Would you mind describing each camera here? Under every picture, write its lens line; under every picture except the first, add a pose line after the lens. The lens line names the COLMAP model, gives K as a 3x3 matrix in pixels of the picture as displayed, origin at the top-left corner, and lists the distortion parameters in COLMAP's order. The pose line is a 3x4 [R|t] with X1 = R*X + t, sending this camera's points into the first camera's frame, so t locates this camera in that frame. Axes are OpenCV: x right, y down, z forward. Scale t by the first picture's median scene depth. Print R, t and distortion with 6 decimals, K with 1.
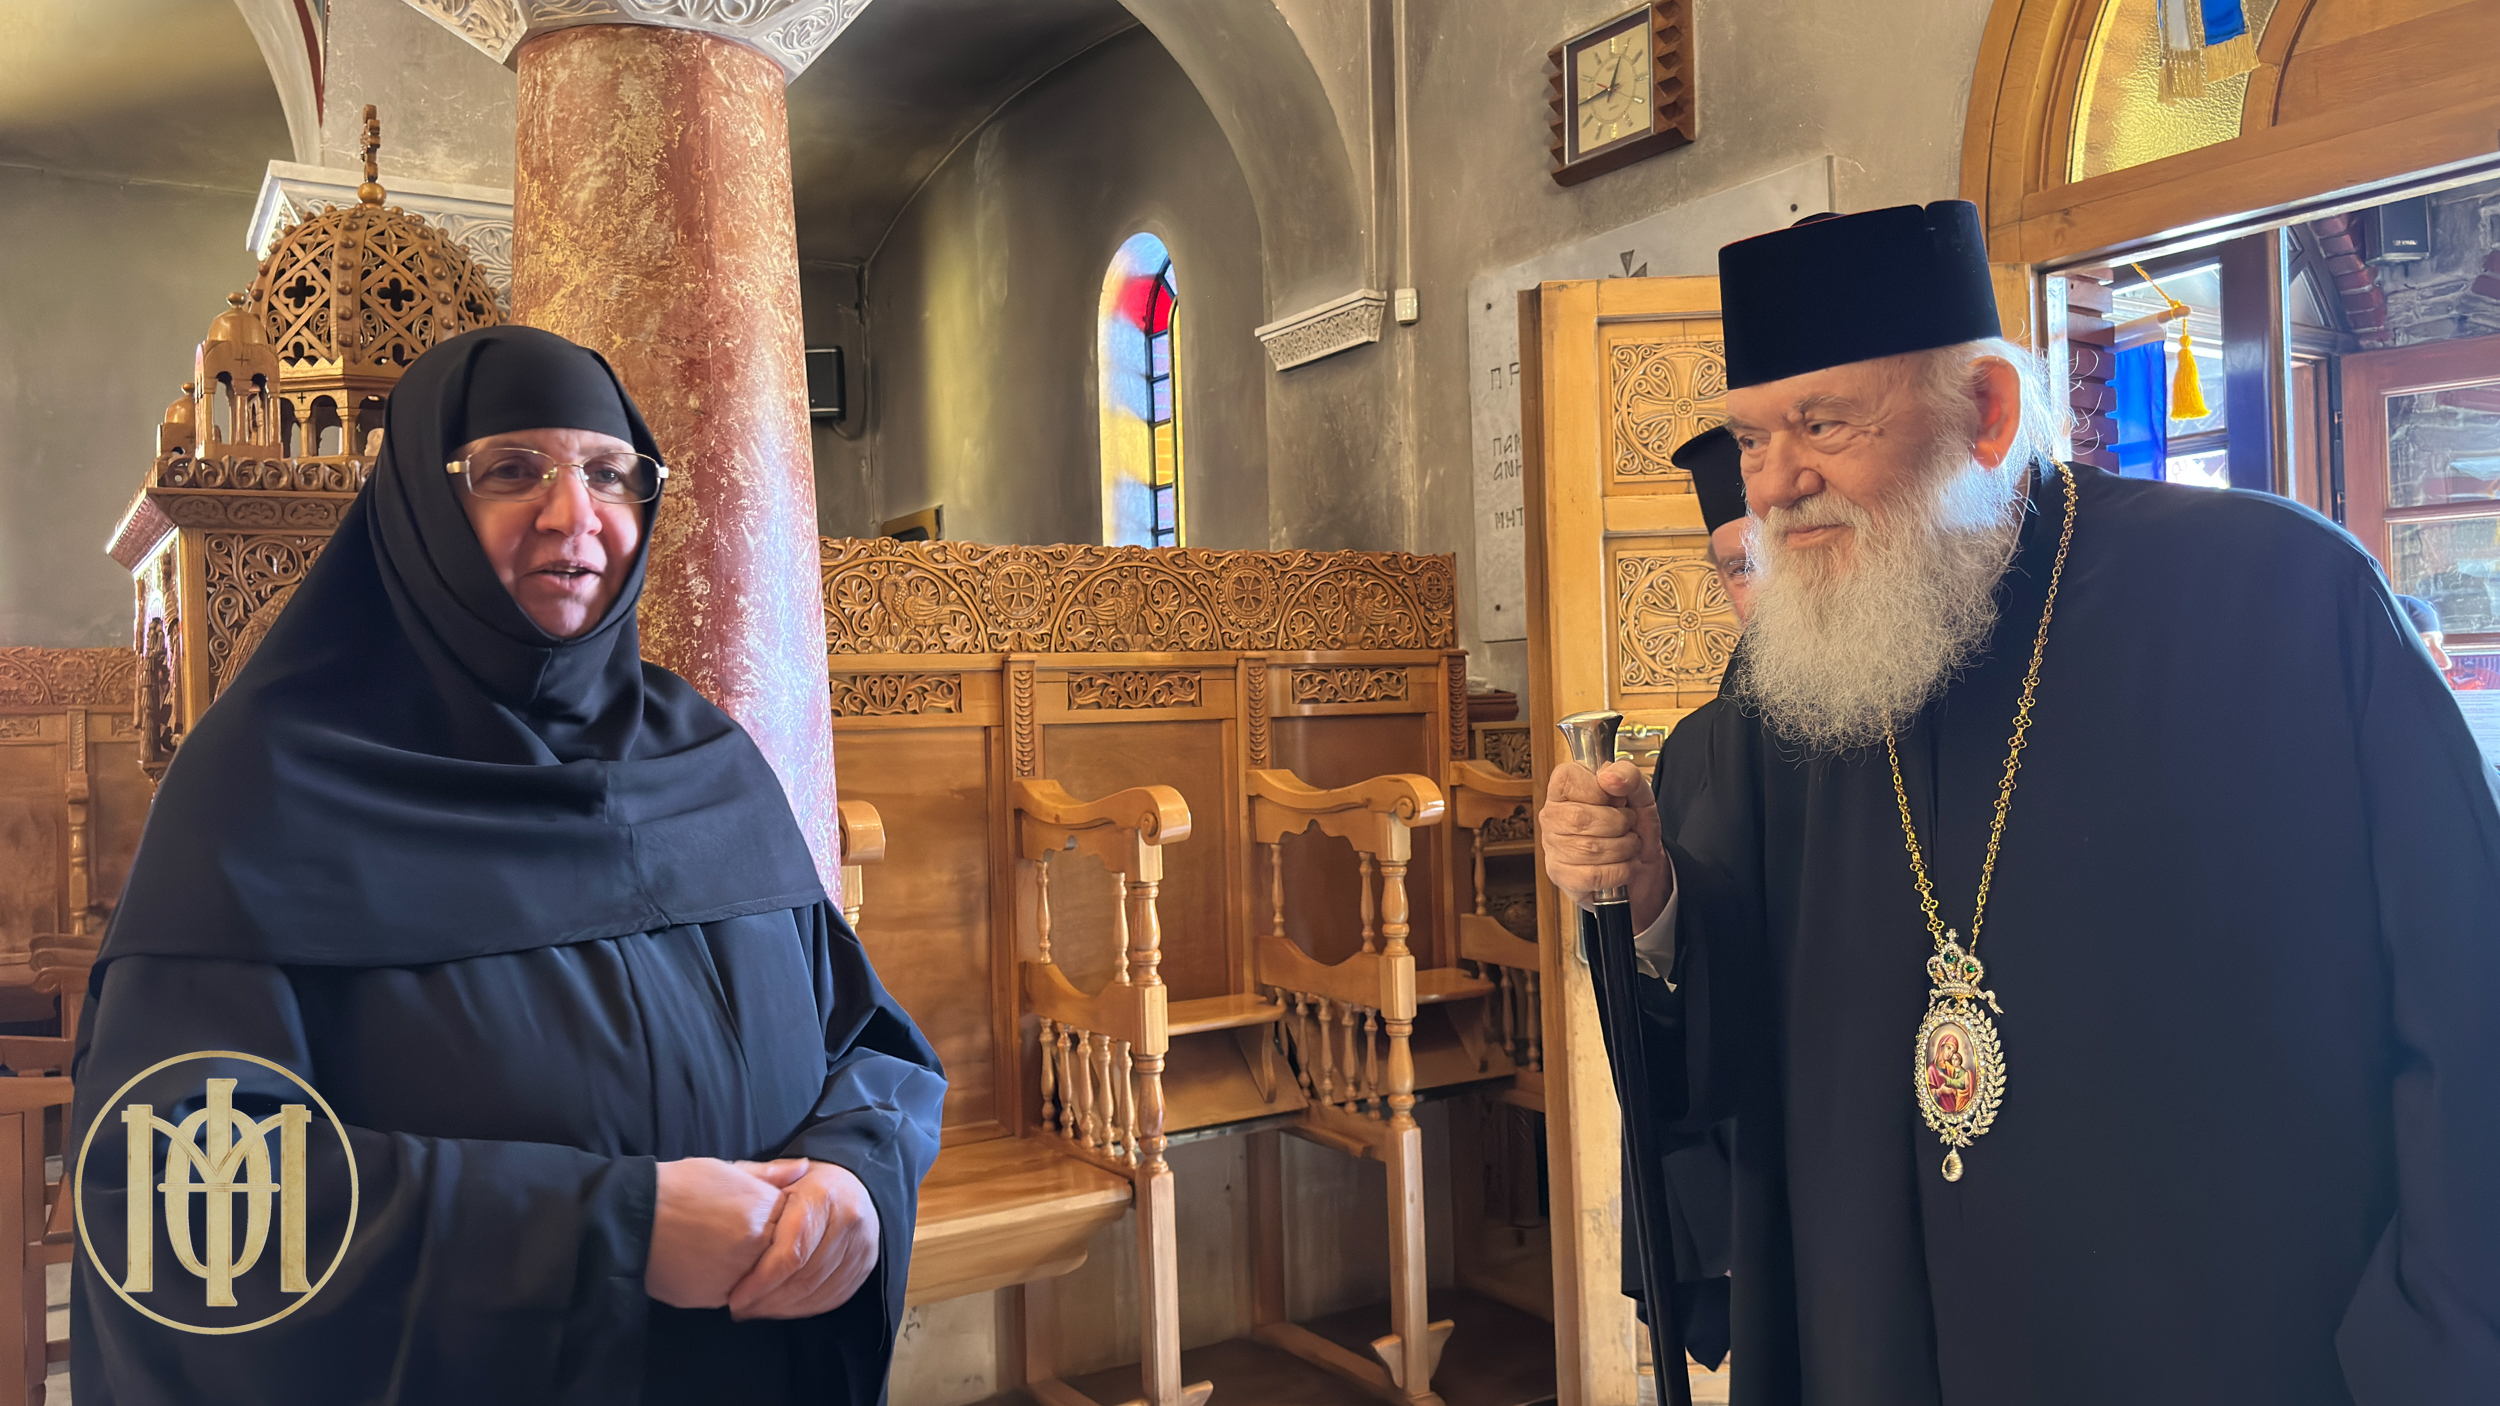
lens RADIAL K [[1824.1, 0, 1254.9], [0, 1824.1, 705.5], [0, 0, 1]] dist [0.085098, -0.126114]
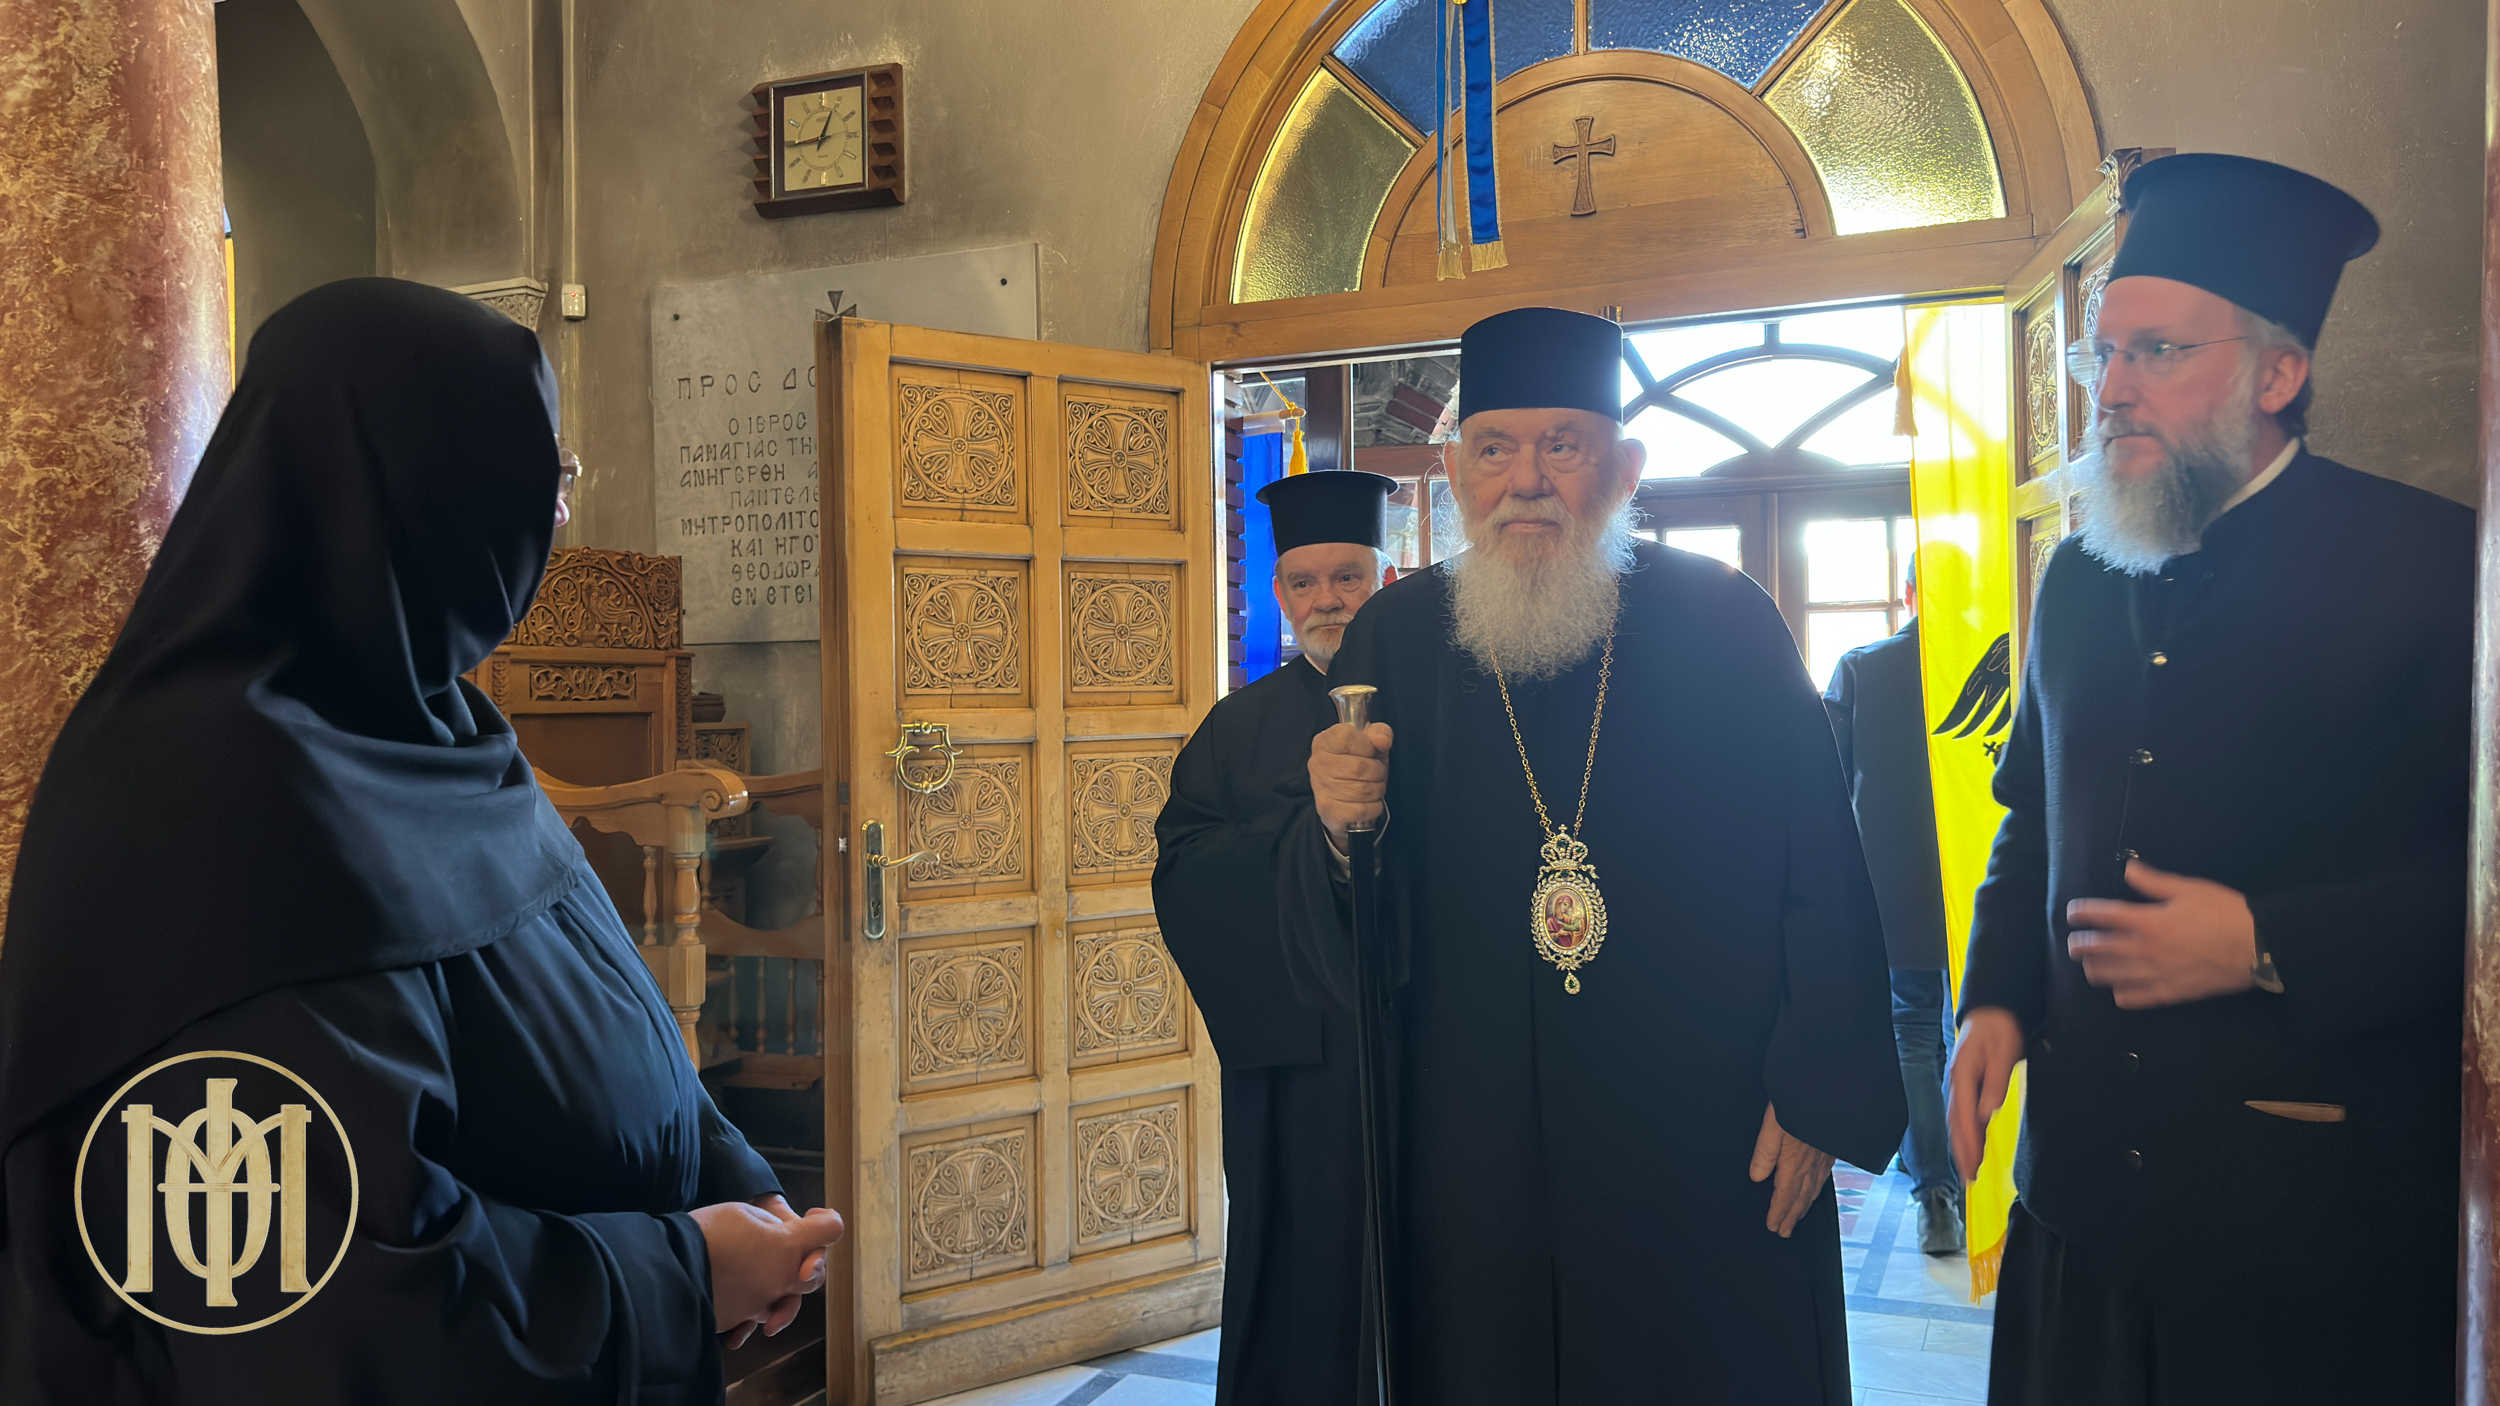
lens RADIAL K [[1824.1, 0, 1322.8], [0, 1824.1, 704.3], [0, 0, 1]] dist [0.085098, -0.126114]
pose [[0.794451, 0.014308, 0.607160, -0.268736], [-0.006294, 0.999863, -0.015326, 0.014817], [-0.607296, 0.008354, 0.794432, -0.044286]]
